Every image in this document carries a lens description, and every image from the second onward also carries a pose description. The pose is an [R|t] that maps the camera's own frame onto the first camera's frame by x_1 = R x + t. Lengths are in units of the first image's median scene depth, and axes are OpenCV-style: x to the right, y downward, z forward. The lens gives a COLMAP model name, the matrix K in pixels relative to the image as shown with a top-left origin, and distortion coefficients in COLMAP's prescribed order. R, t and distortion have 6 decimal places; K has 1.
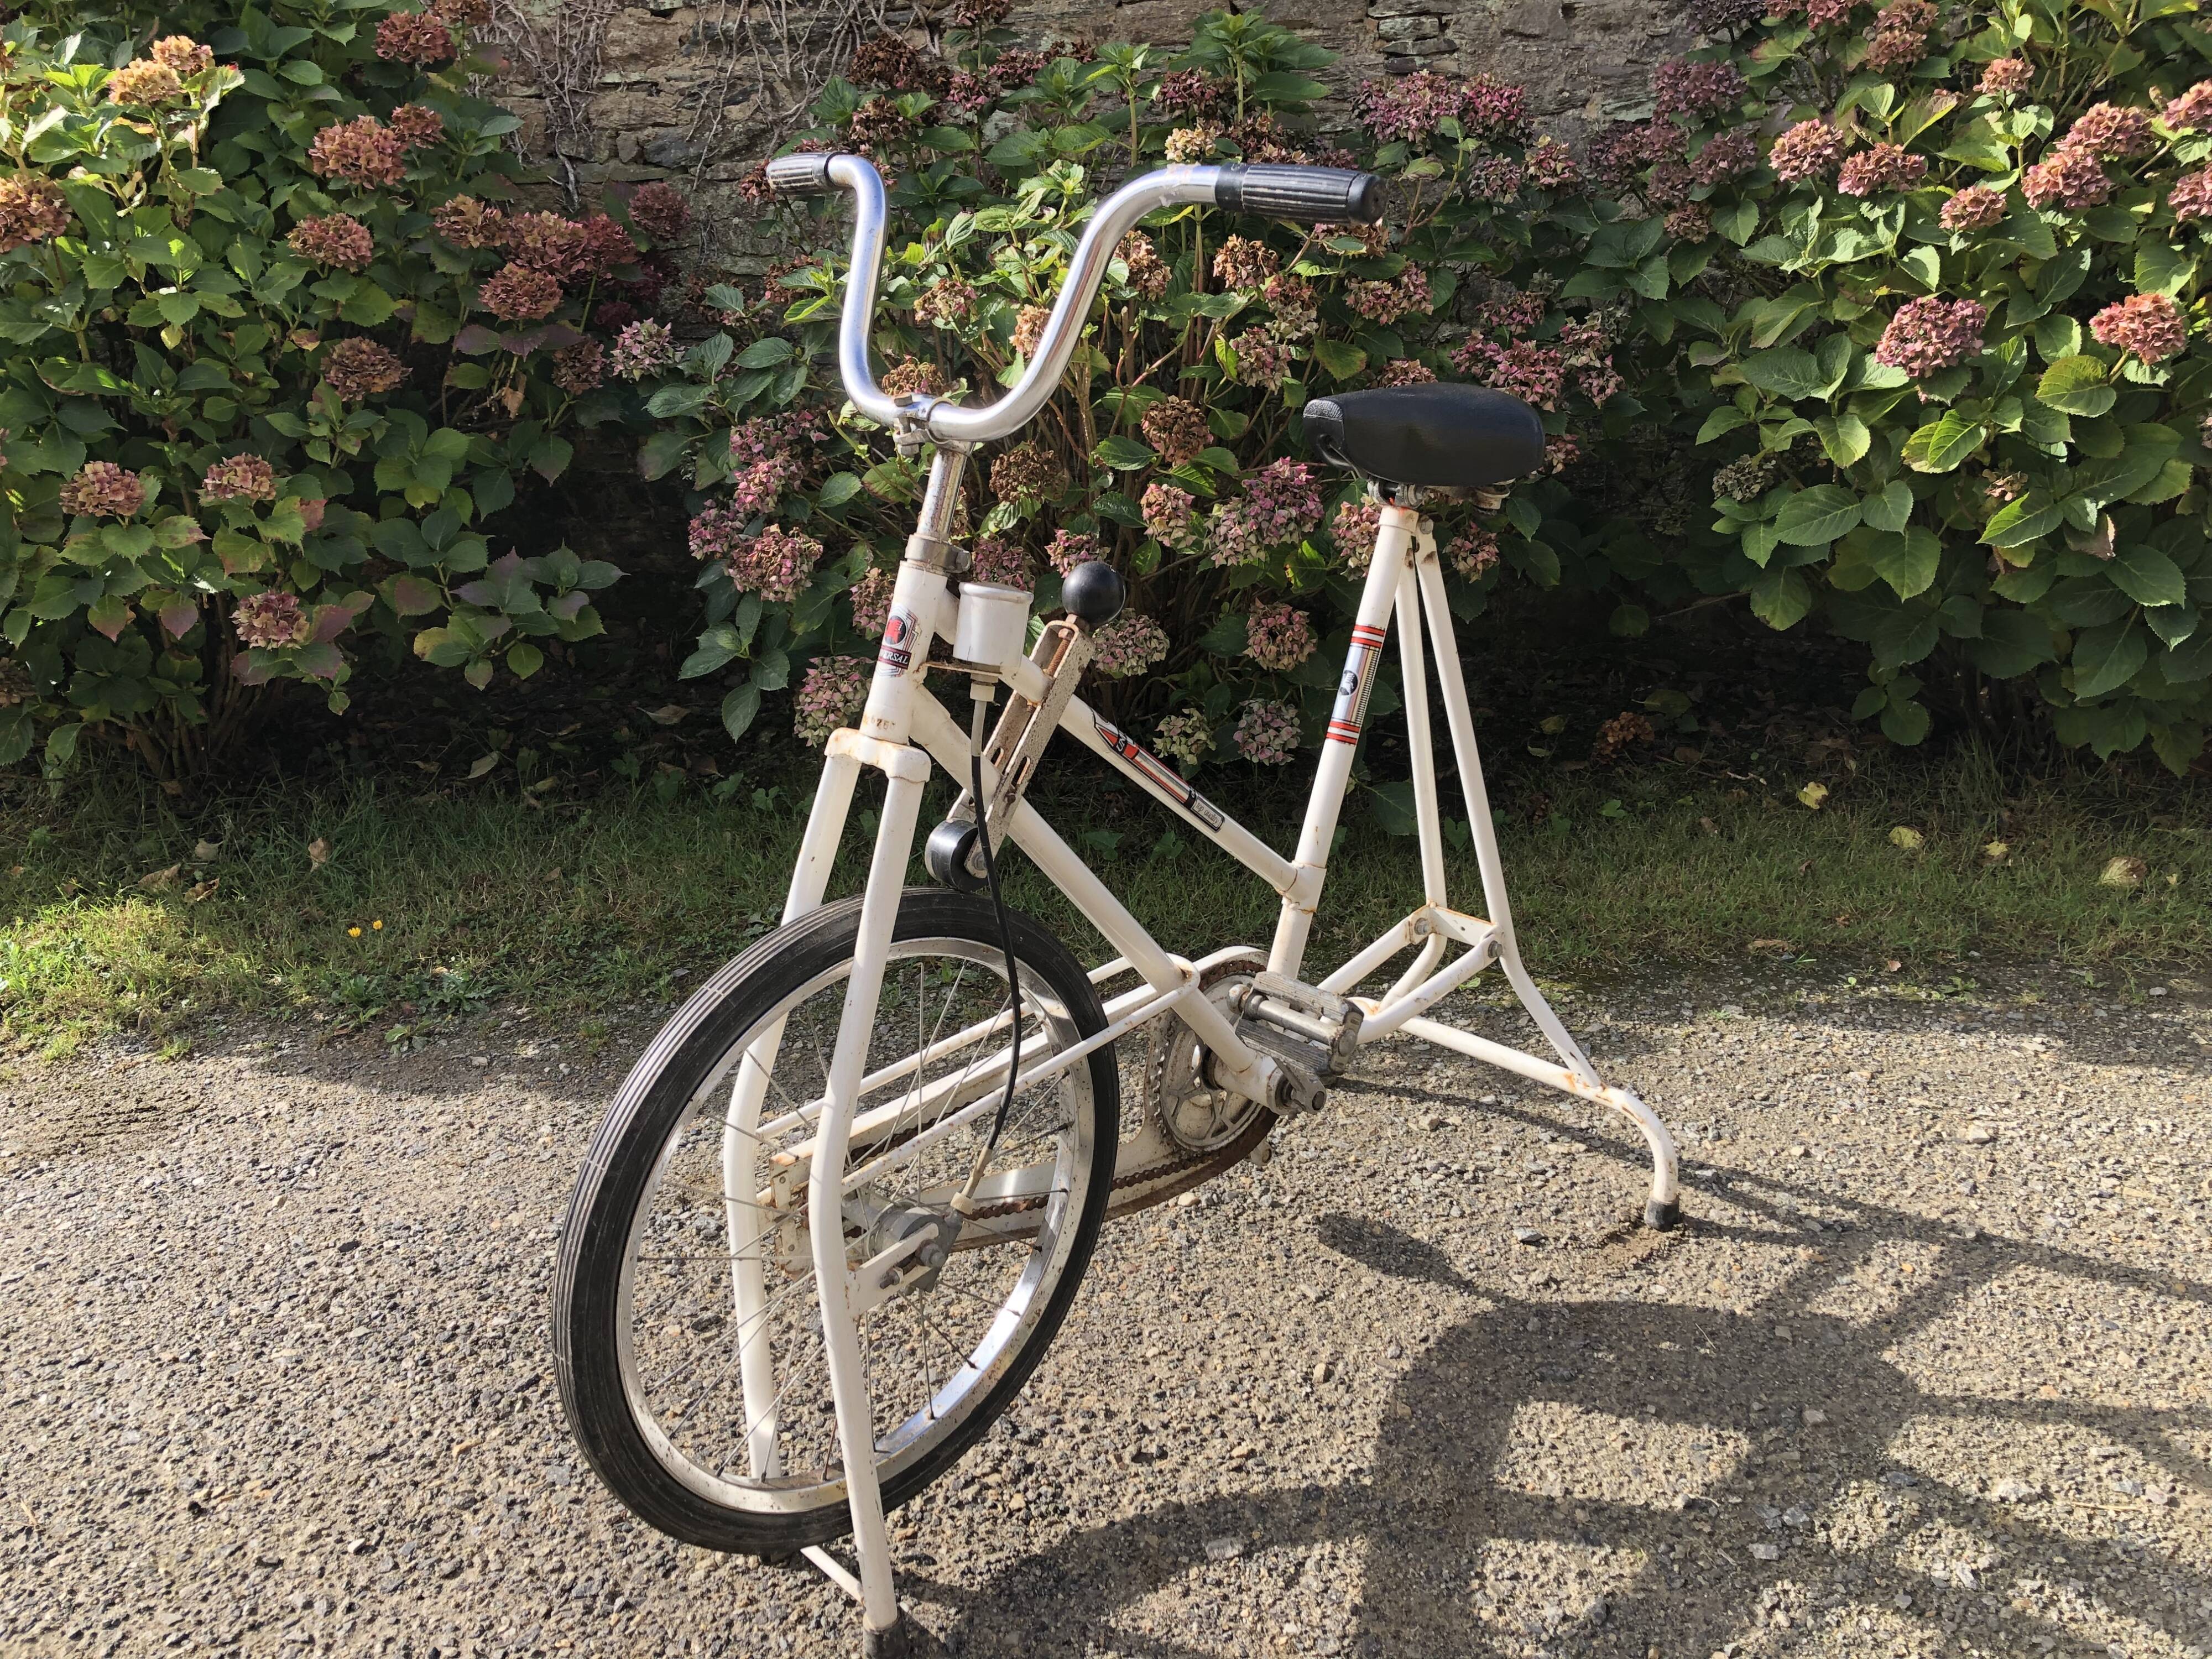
lens RADIAL K [[1796.5, 0, 1109.8], [0, 1796.5, 799.8], [0, 0, 1]] dist [-0.000991, 0.028317]
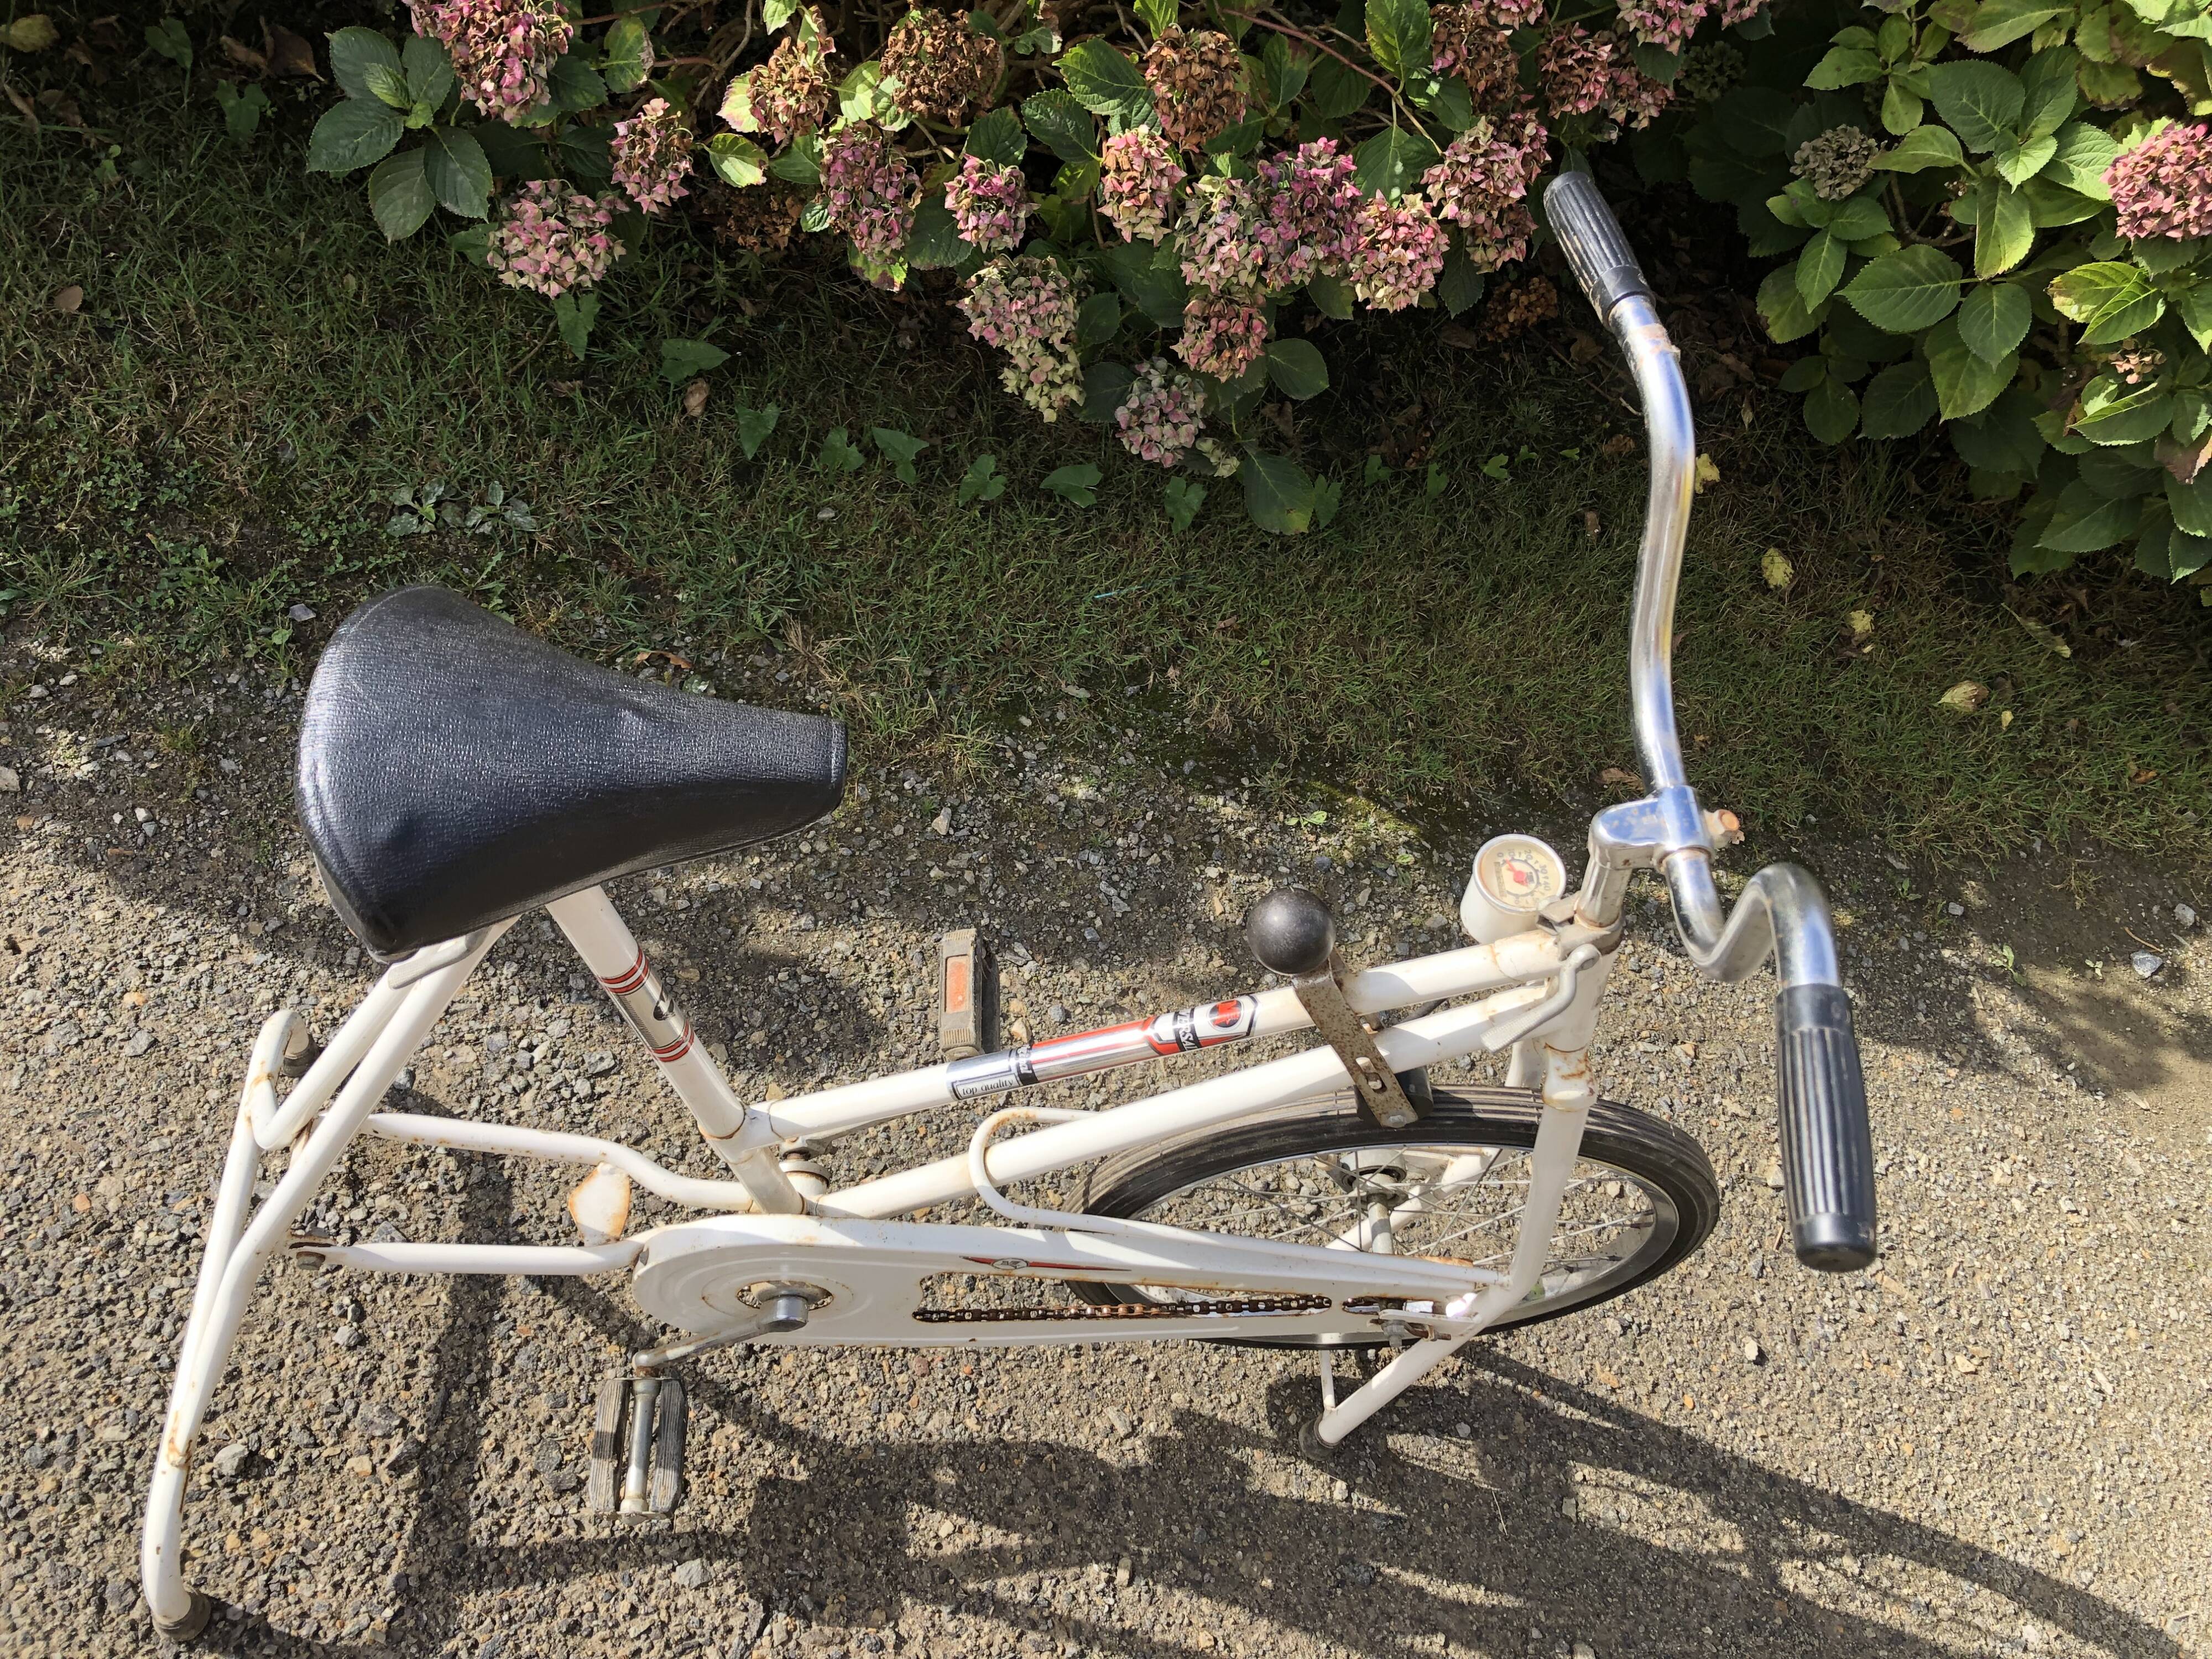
lens RADIAL K [[1777.5, 0, 1079.7], [0, 1777.5, 799.8], [0, 0, 1]] dist [-0.005378, 0.048607]
pose [[0.946538, 0.124544, 0.297580, -0.152907], [-0.277024, 0.786490, 0.551989, -0.331916], [-0.165297, -0.604916, 0.778944, 0.365259]]
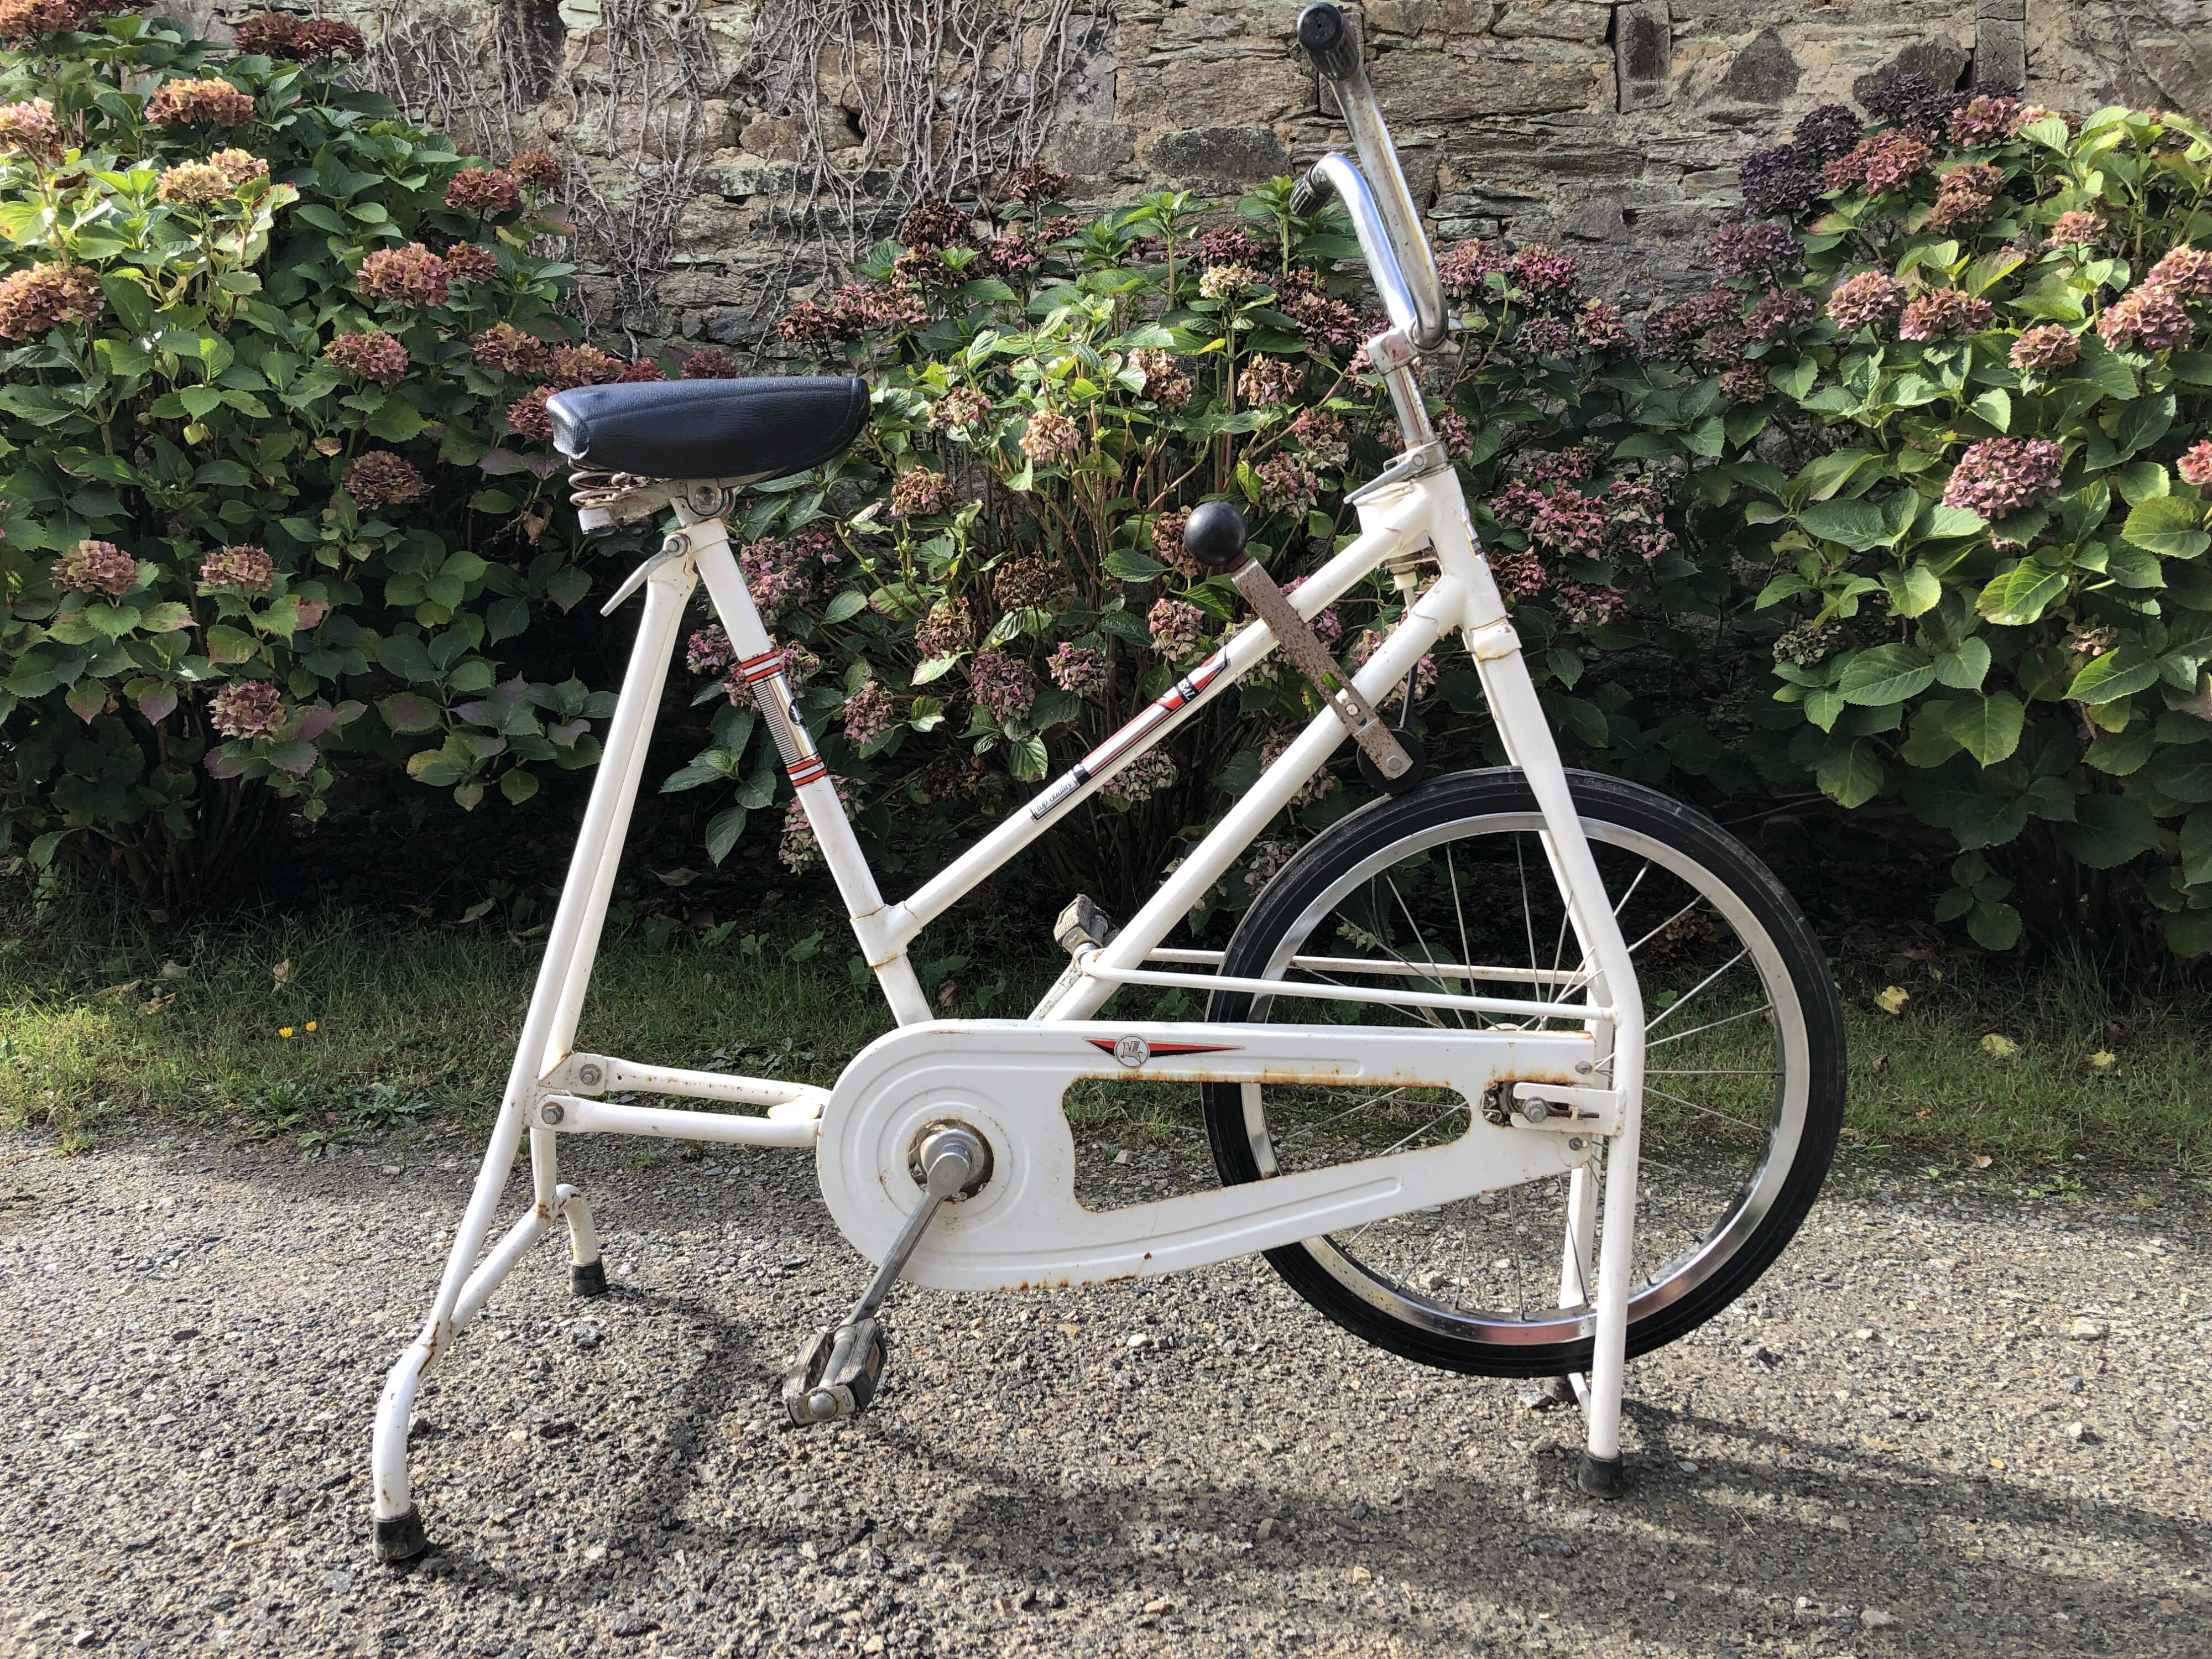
lens RADIAL K [[1797.7, 0, 1101.5], [0, 1797.7, 799.5], [0, 0, 1]] dist [0.000424, 0.027752]
pose [[0.997286, 0.043996, -0.059028, 0.051664], [-0.053418, 0.984174, -0.168963, 0.090659], [0.050660, 0.171658, 0.983853, 0.083954]]
